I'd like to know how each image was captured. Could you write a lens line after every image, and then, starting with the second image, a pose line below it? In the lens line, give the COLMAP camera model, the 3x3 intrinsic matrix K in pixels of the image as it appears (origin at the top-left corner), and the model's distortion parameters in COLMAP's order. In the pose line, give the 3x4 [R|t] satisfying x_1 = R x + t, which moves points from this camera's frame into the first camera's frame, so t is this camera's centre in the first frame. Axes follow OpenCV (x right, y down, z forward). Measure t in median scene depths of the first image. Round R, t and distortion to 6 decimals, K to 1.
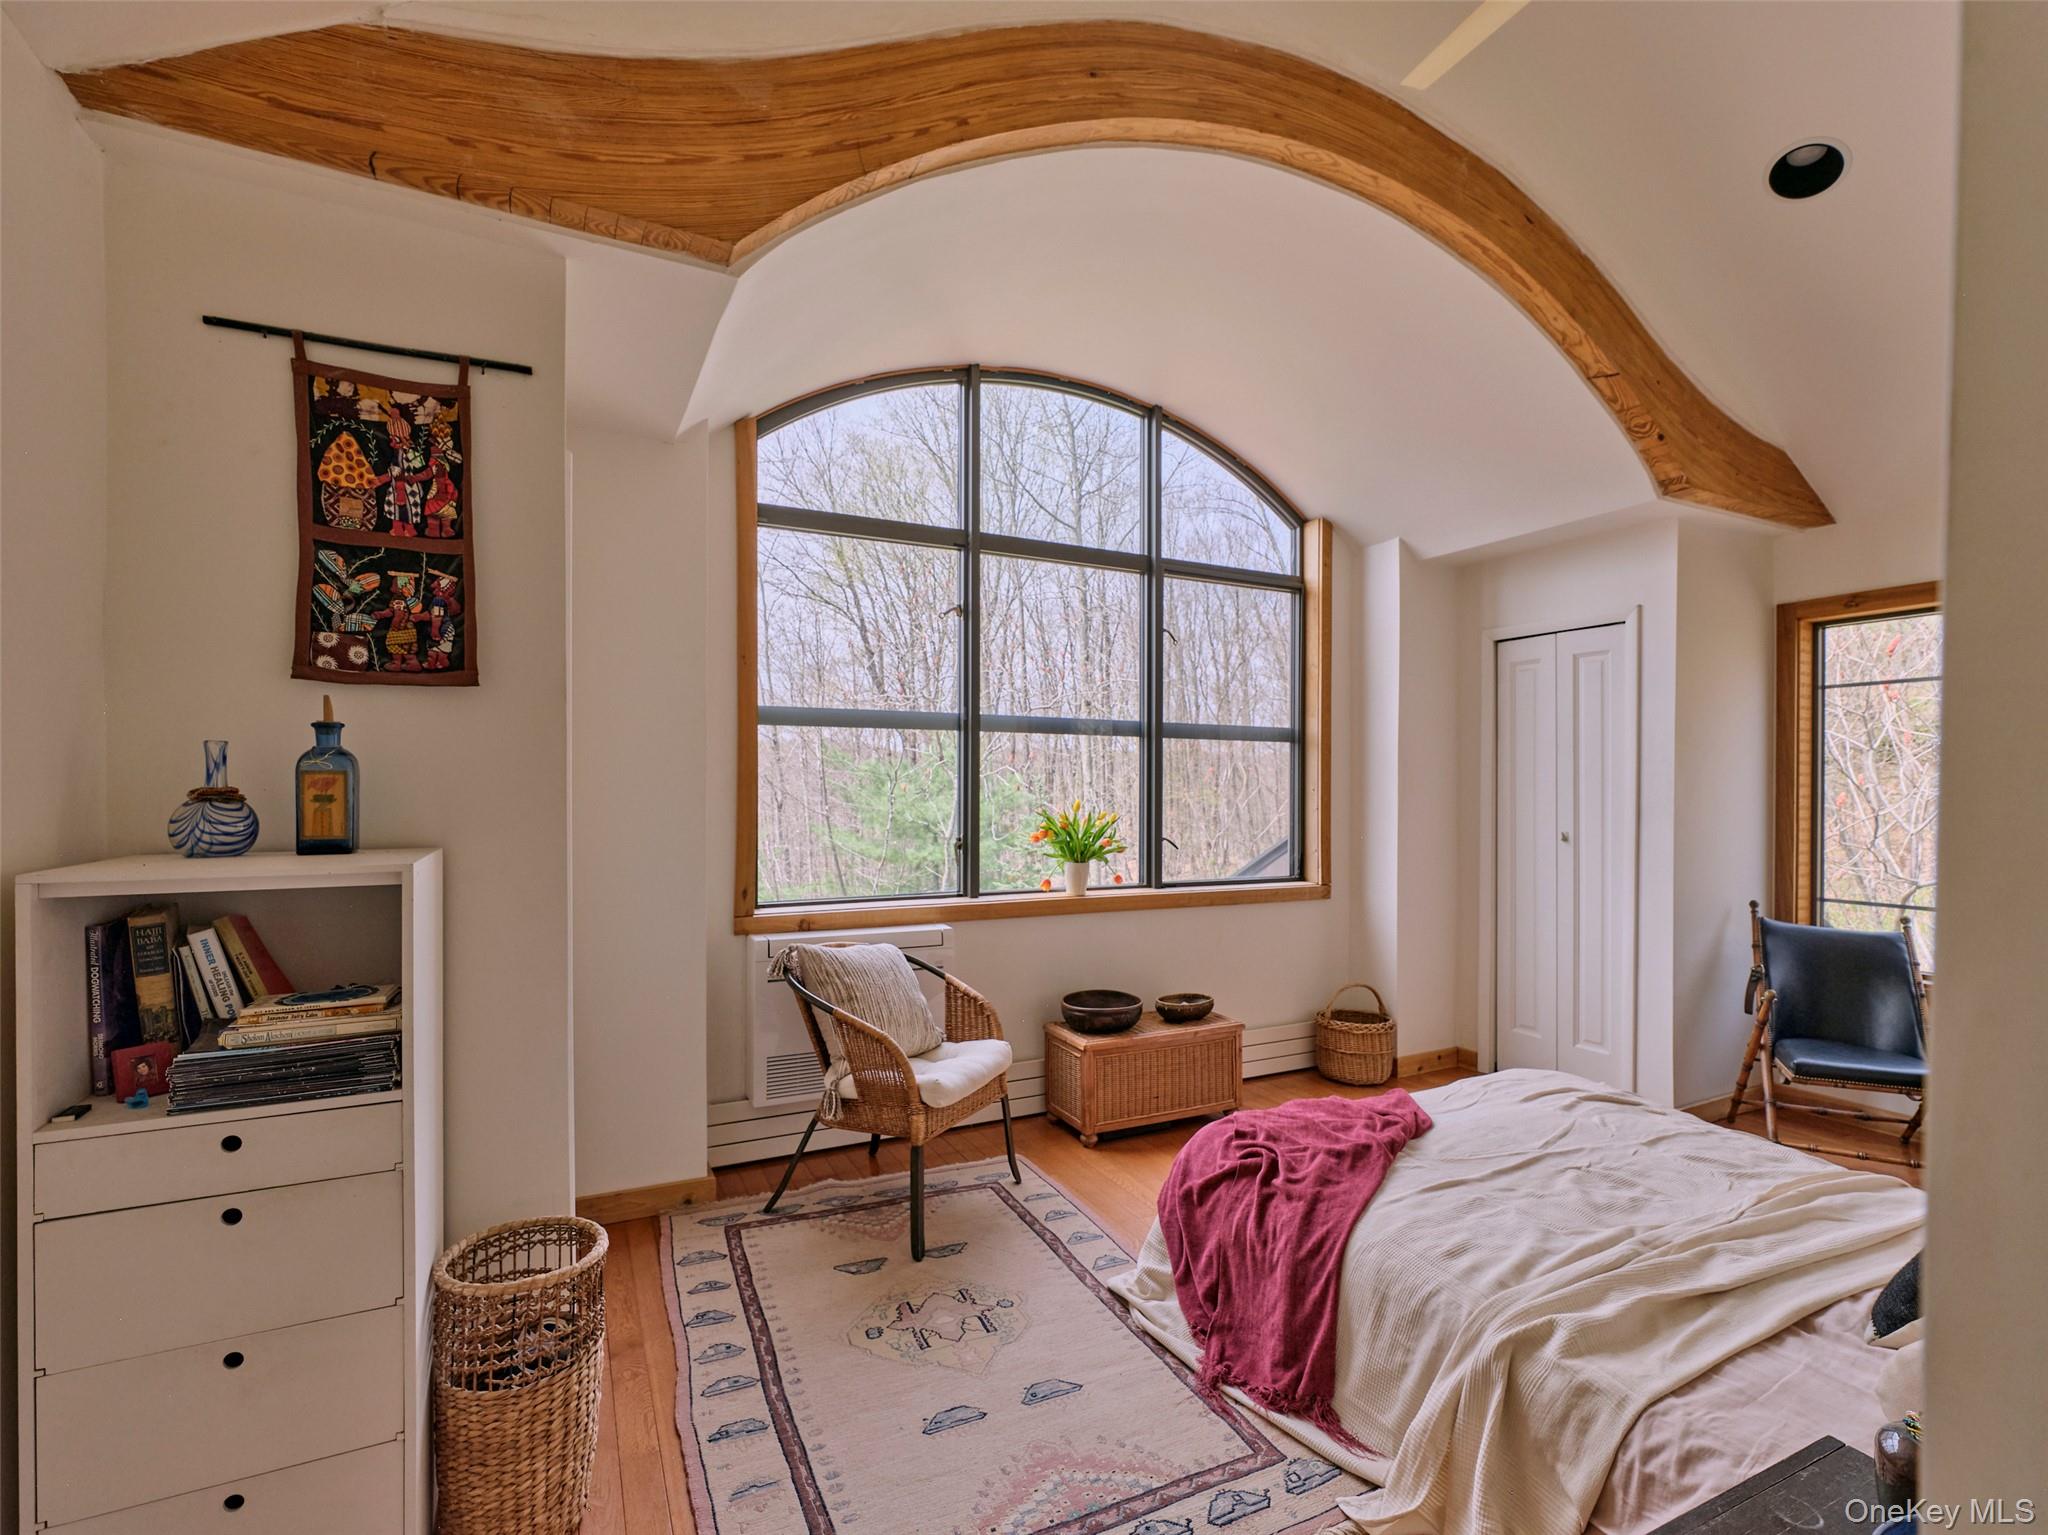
lens RADIAL K [[950.9, 0, 1026.1], [0, 950.9, 777.6], [0, 0, 1]] dist [0.000830, 0.000183]
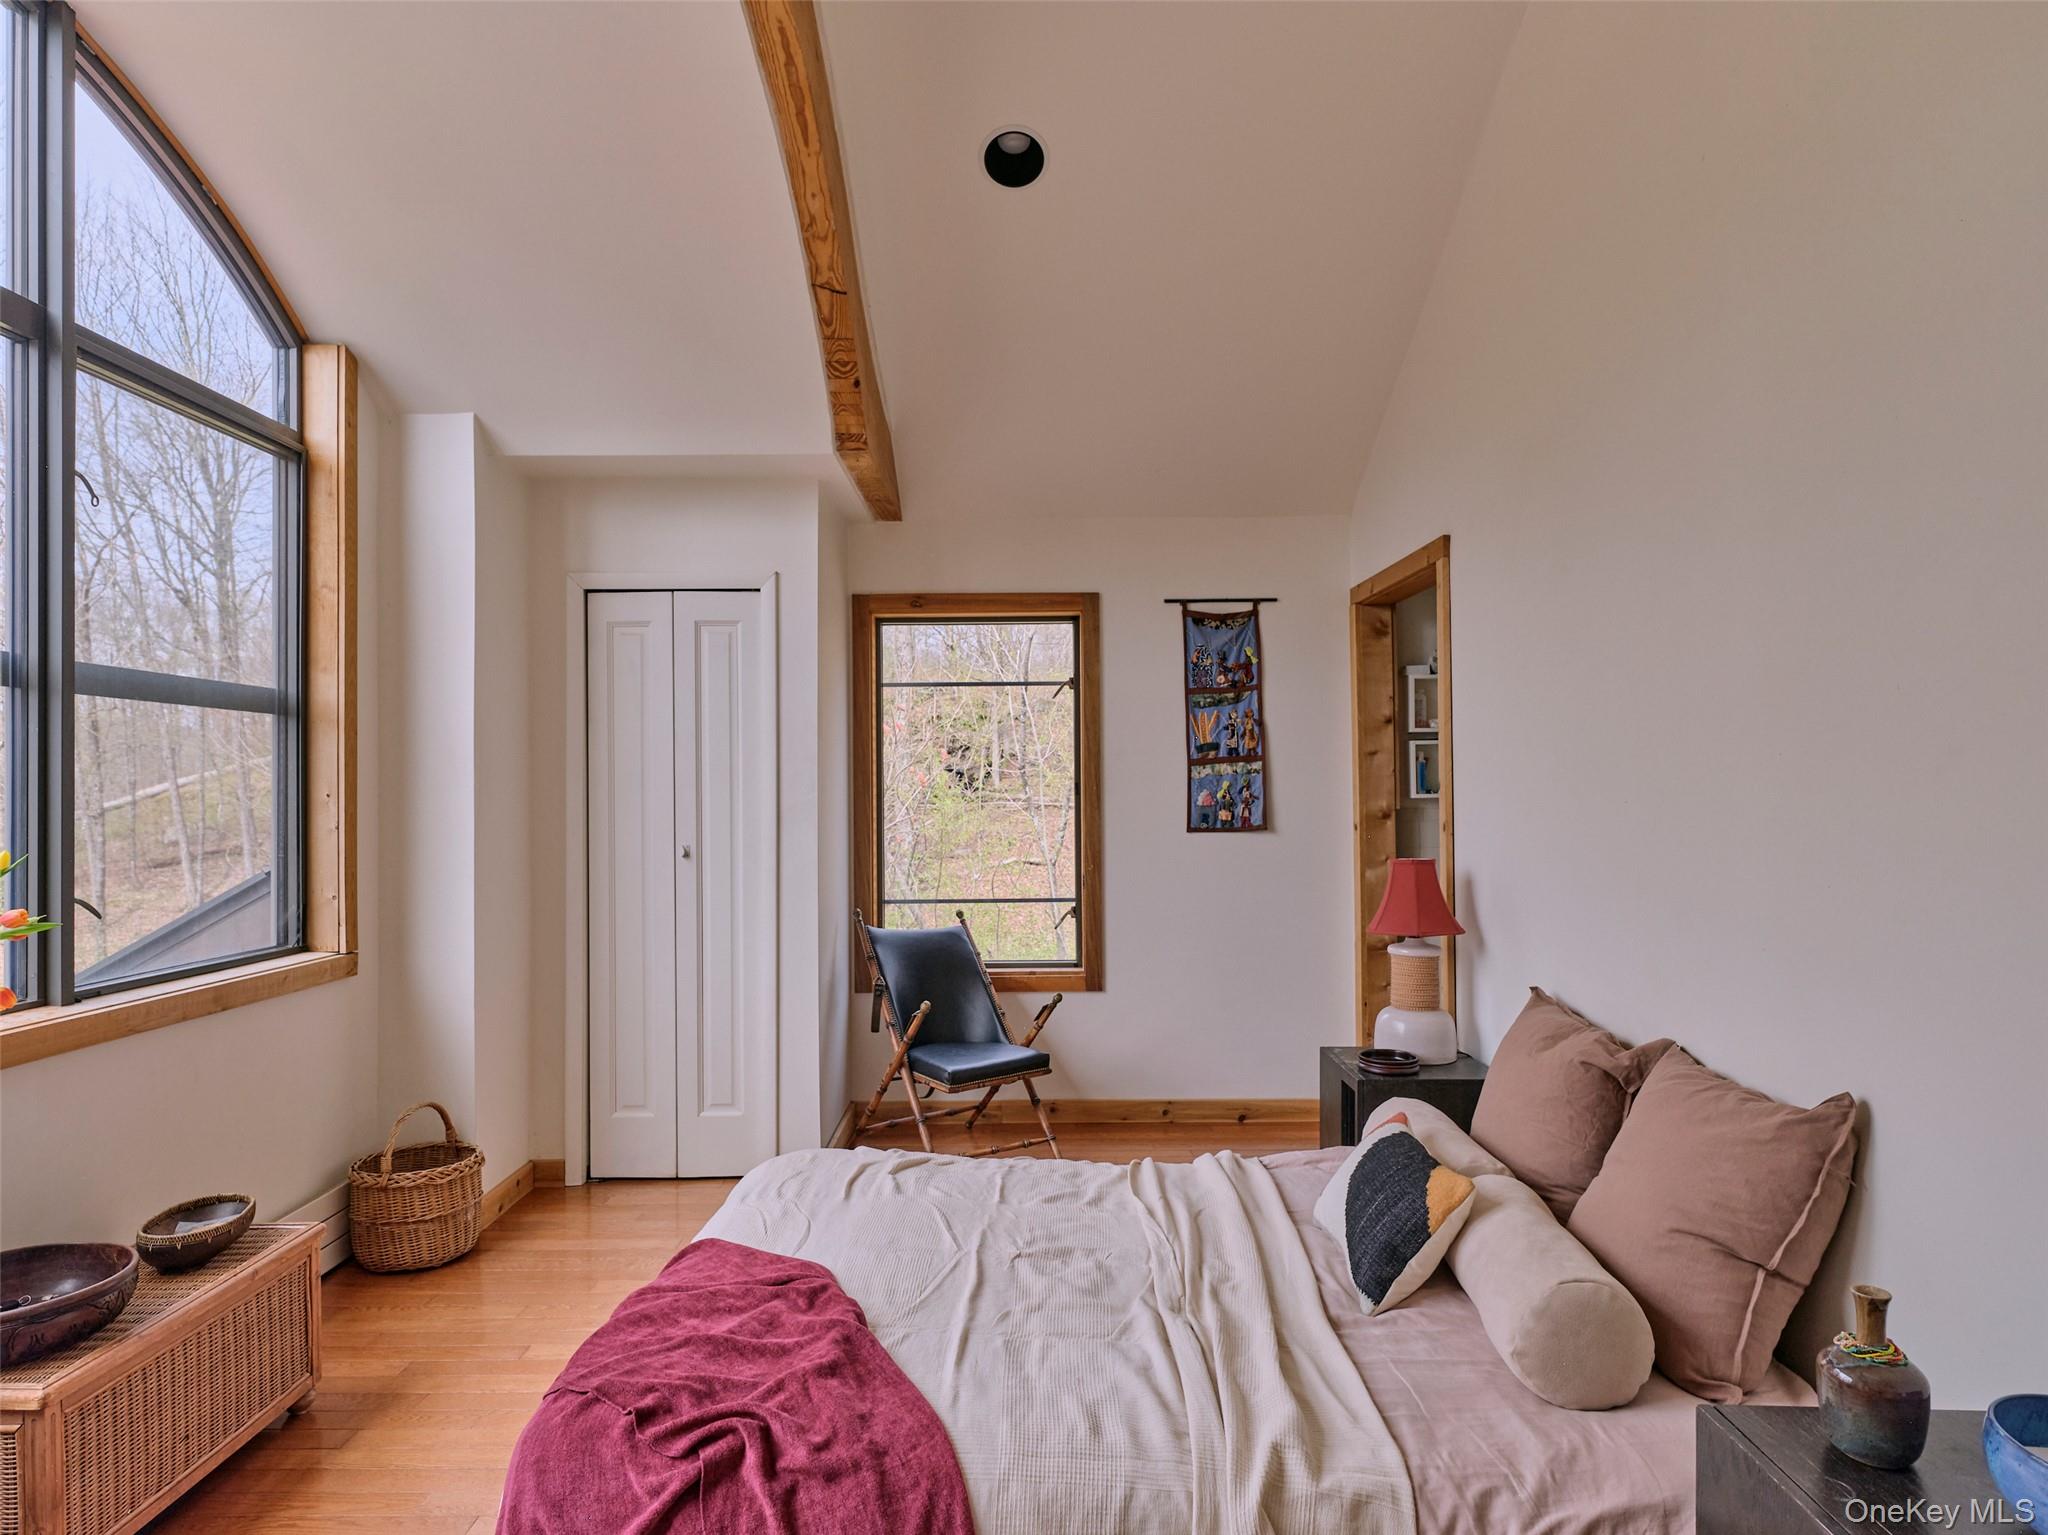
lens RADIAL K [[1194.2, 0, 1024.0], [0, 1194.2, 767.5], [0, 0, 1]] dist [0.002680, 0.000349]
pose [[0.447628, 0.009896, 0.894165, -0.197602], [-0.001787, 0.999947, -0.010172, 0.002351], [-0.894218, 0.002956, 0.447621, 0.318218]]
